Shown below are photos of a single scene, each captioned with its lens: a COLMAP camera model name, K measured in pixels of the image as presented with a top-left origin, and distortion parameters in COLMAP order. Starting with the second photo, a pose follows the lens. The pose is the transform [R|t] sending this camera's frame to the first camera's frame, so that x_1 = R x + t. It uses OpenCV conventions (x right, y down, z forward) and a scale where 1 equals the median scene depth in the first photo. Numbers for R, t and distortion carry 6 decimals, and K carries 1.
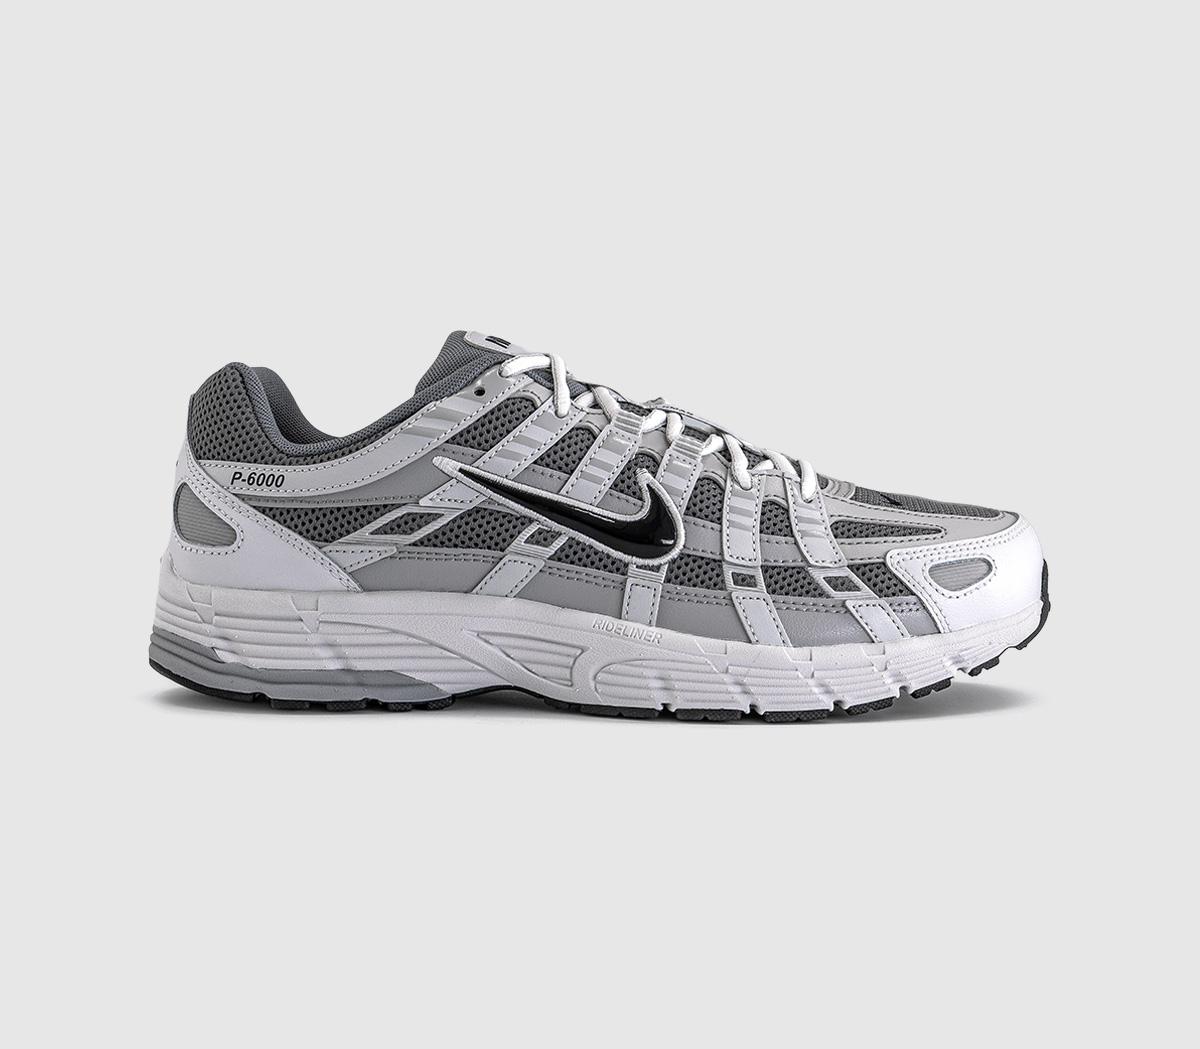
lens RADIAL K [[2218.7, 0, 573.4], [0, 2218.7, 377.6], [0, 0, 1]] dist [0.010713, -0.088096]
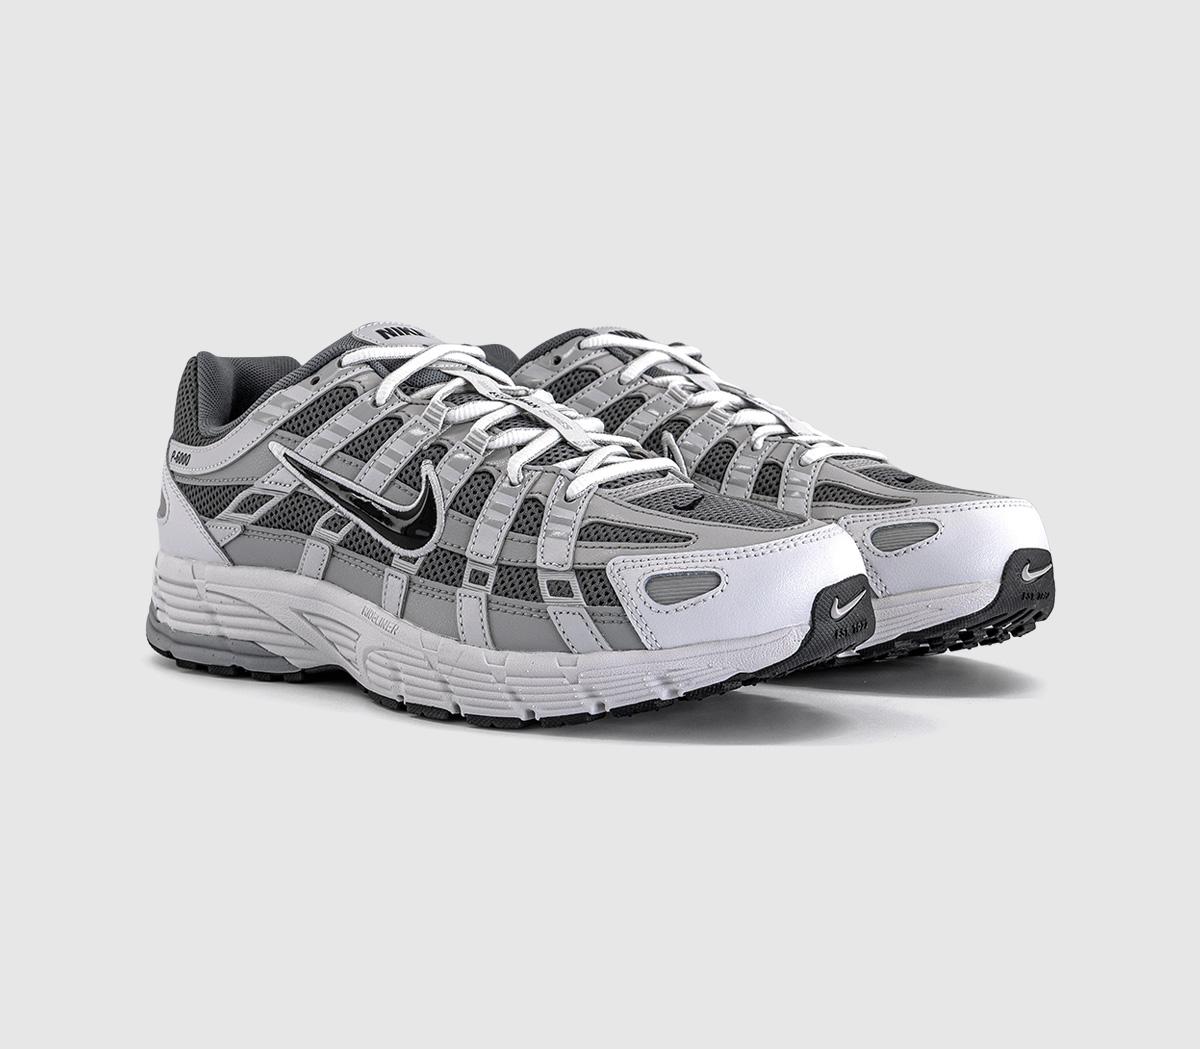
lens RADIAL K [[2218.7, 0, 573.4], [0, 2218.7, 377.6], [0, 0, 1]] dist [0.010713, -0.088096]
pose [[0.791576, 0.011441, -0.610963, 0.692821], [-0.005042, 0.999913, 0.012192, -0.008300], [0.611049, -0.006571, 0.791565, 0.252913]]
